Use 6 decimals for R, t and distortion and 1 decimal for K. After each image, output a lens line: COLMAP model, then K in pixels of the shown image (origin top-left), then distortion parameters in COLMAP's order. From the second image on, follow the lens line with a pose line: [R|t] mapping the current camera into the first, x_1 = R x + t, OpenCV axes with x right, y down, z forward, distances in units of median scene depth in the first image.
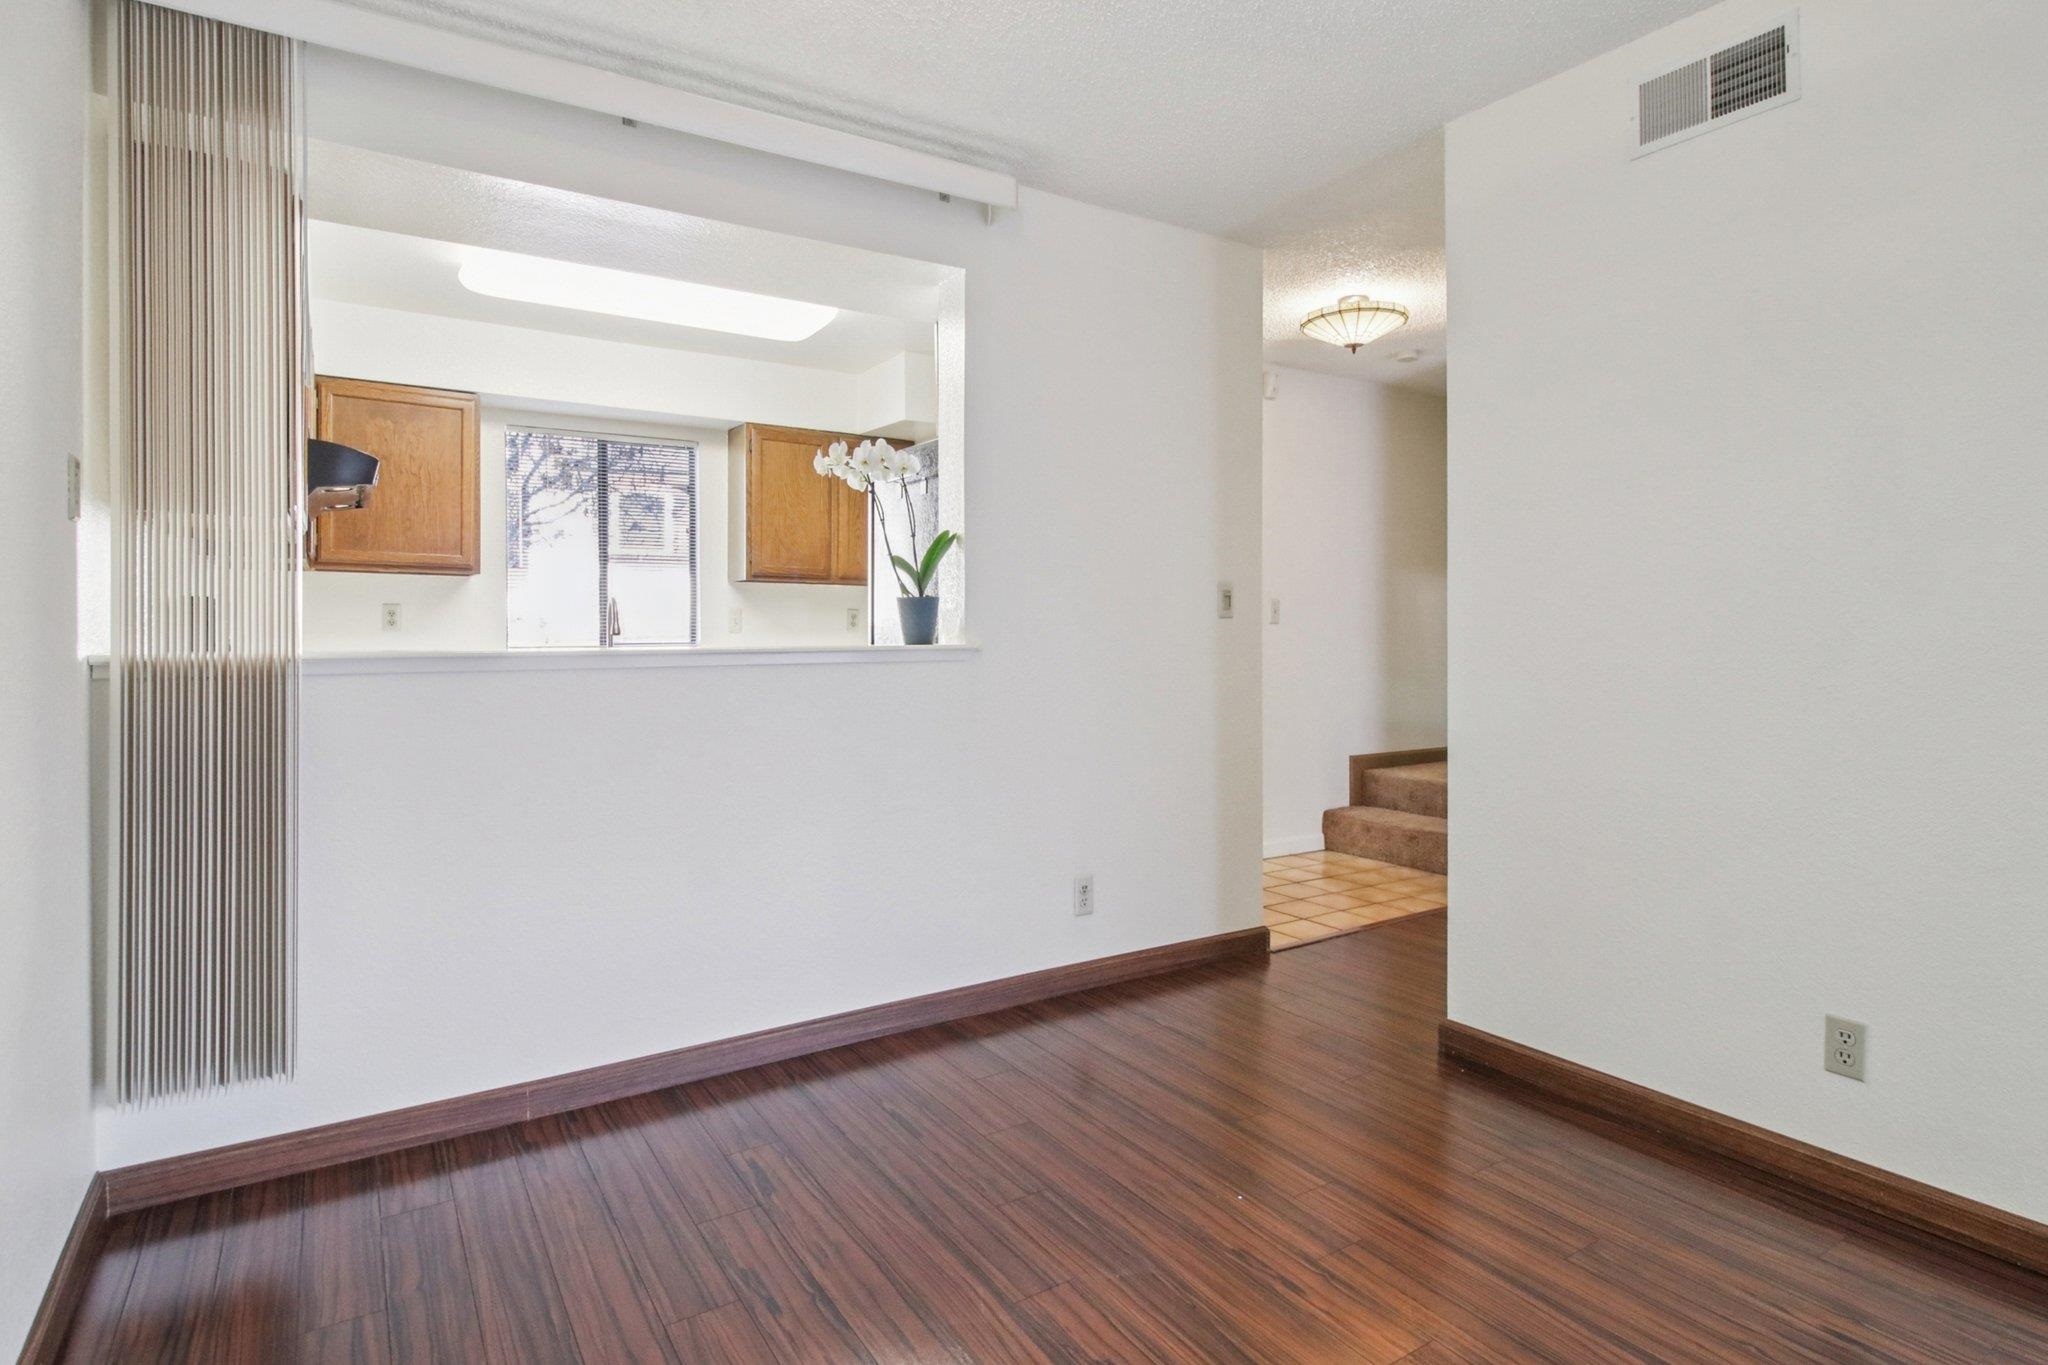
lens RADIAL K [[1058.3, 0, 1025.1], [0, 1058.3, 642.9], [0, 0, 1]] dist [0.003134, -0.012895]
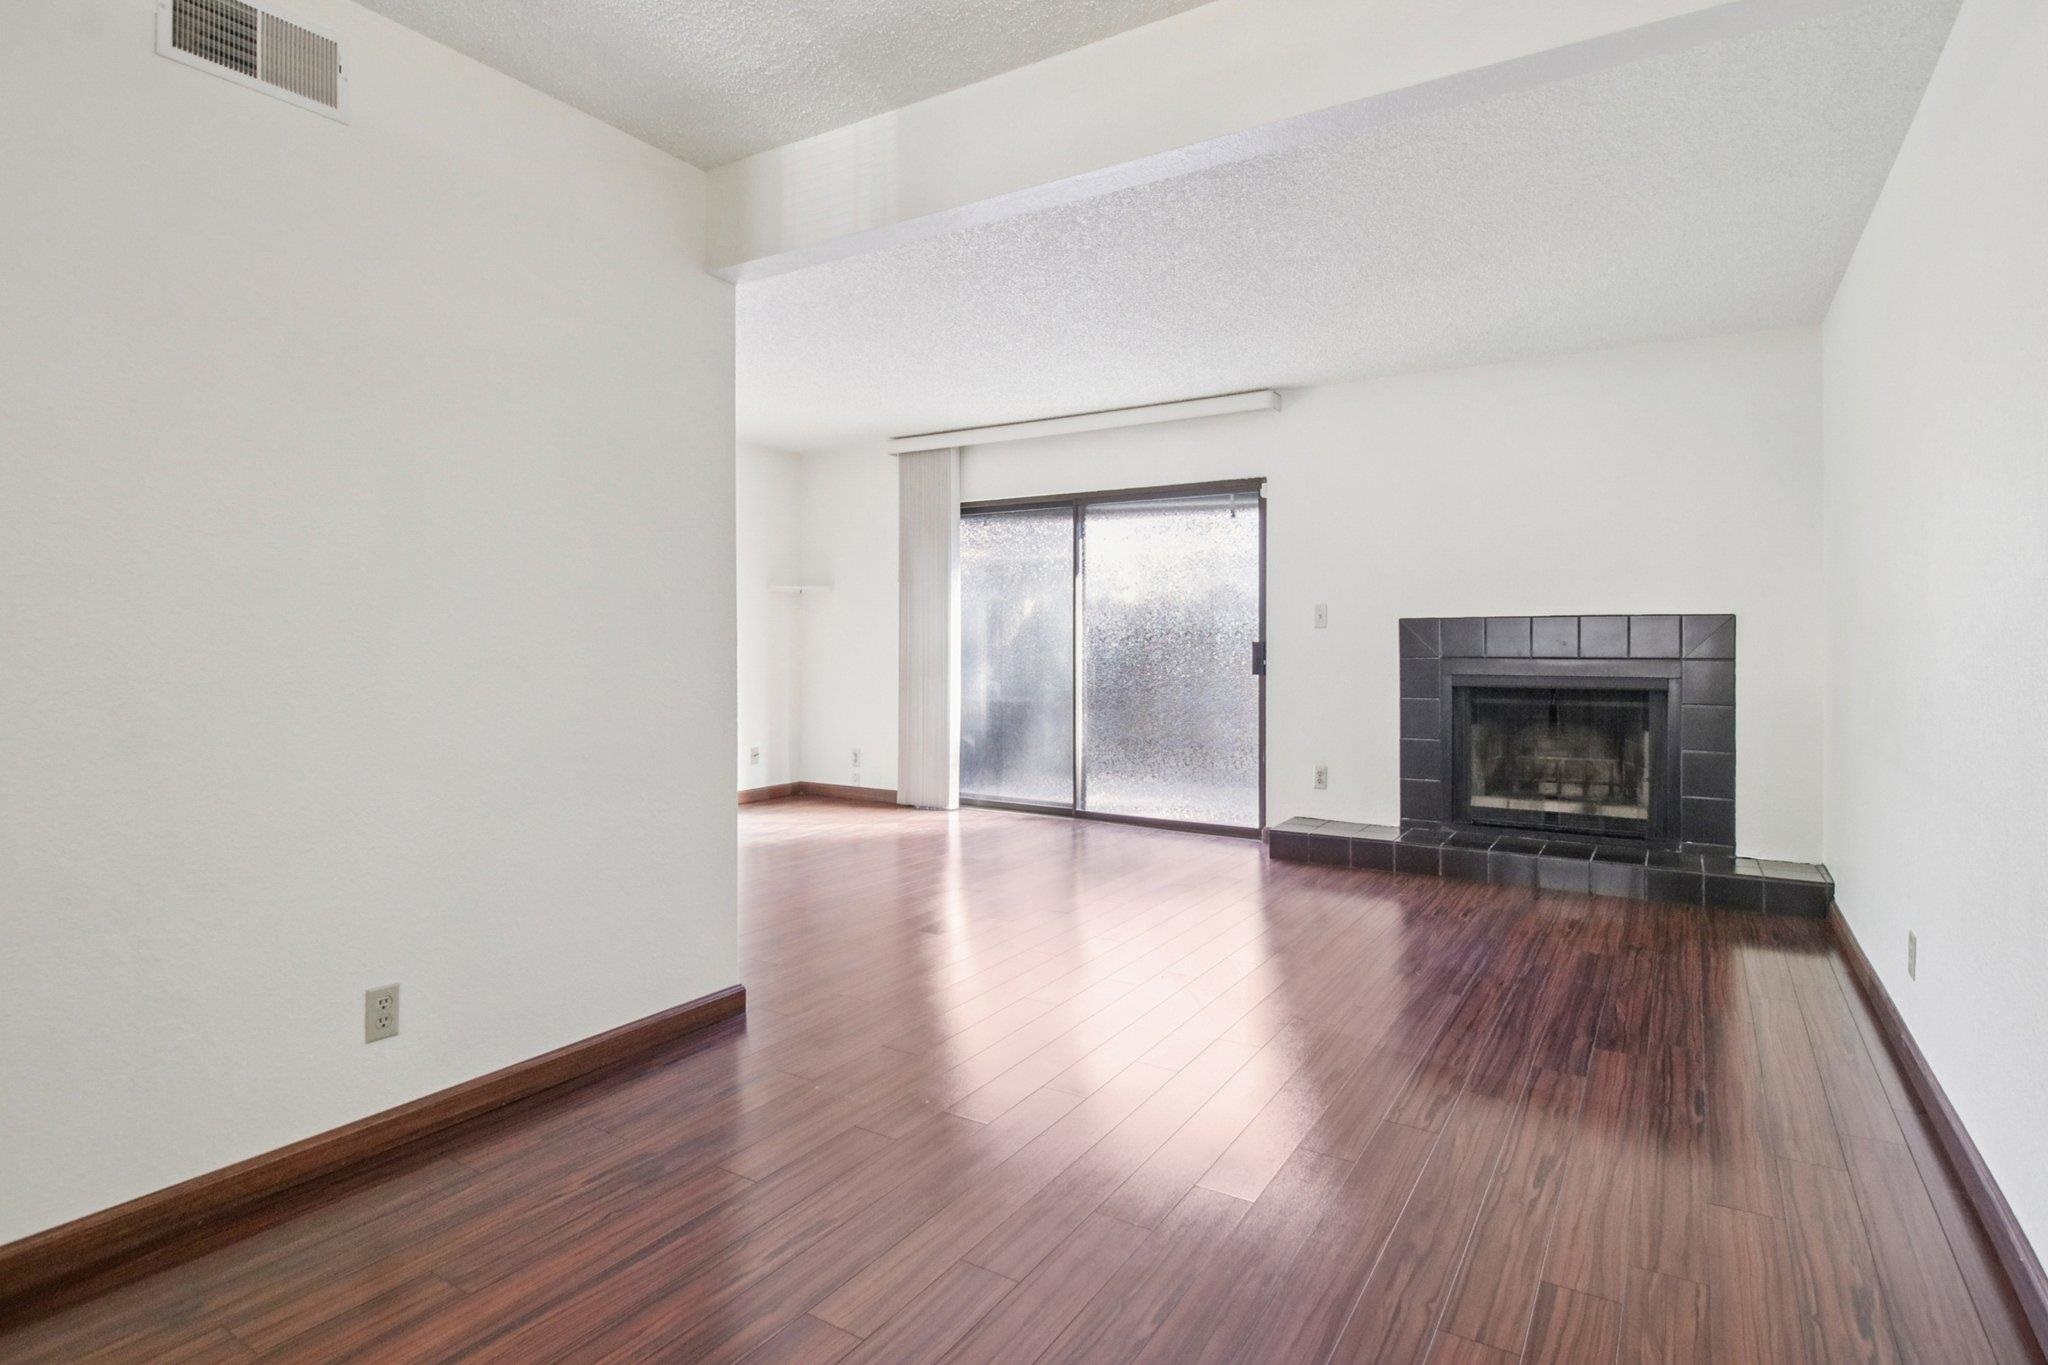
lens RADIAL K [[1058.3, 0, 1025.1], [0, 1058.3, 642.9], [0, 0, 1]] dist [0.003134, -0.012895]
pose [[-0.427582, -0.003188, 0.903971, -0.364272], [0.007446, 0.999947, 0.007049, -0.004086], [-0.903946, 0.009745, -0.427536, 0.617990]]
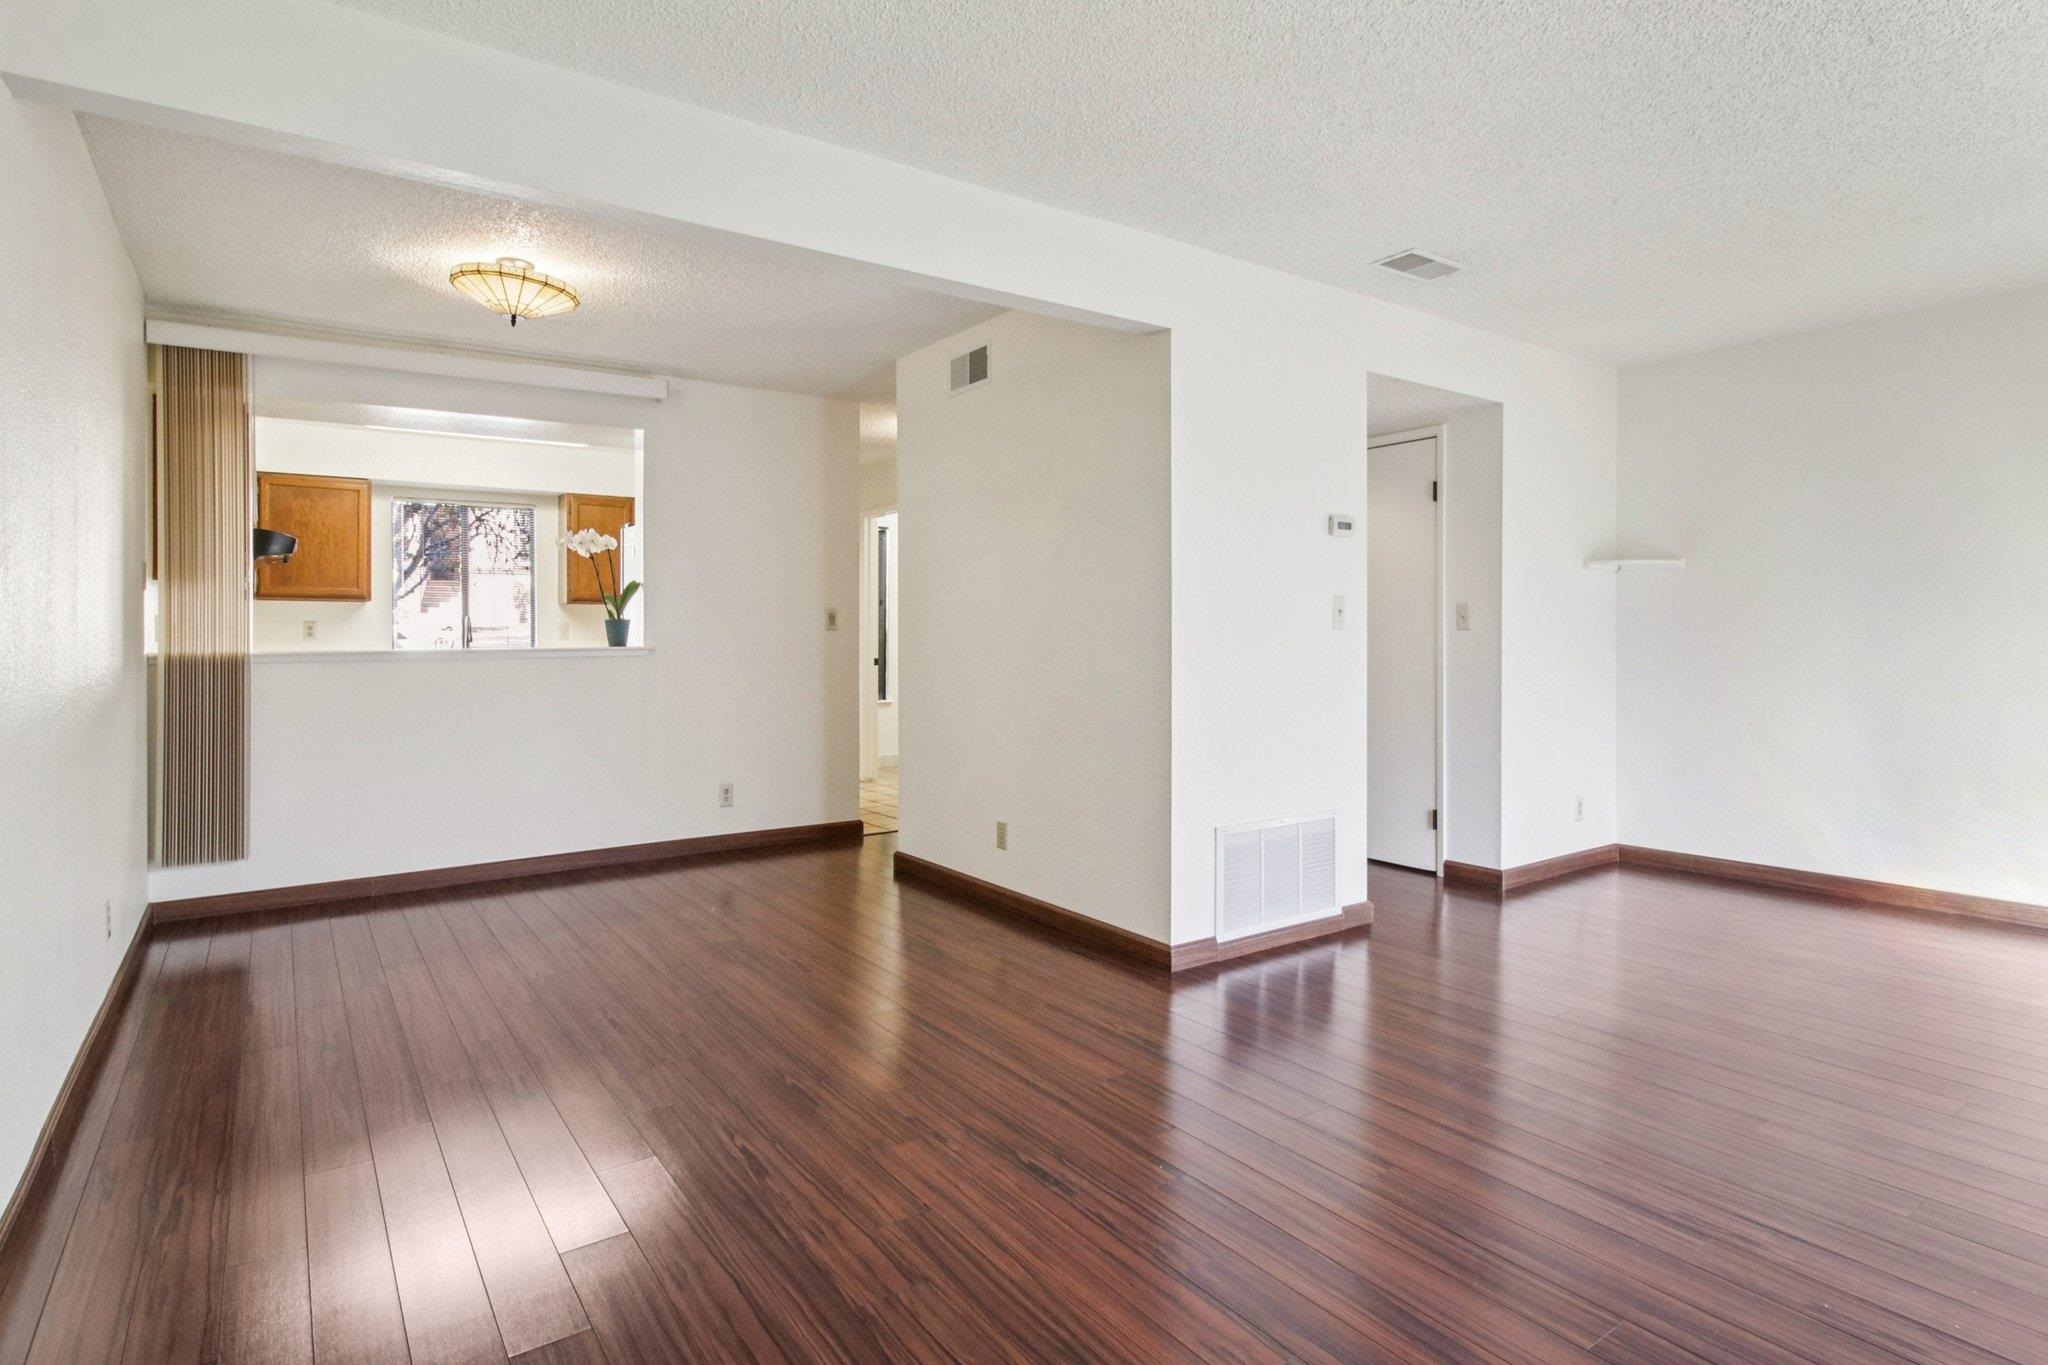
lens RADIAL K [[1058.3, 0, 1025.1], [0, 1058.3, 642.9], [0, 0, 1]] dist [0.003134, -0.012895]
pose [[0.999141, -0.003962, 0.041245, 0.530979], [0.004189, 0.999977, -0.005423, 0.007839], [-0.041223, 0.005591, 0.999134, -0.809722]]
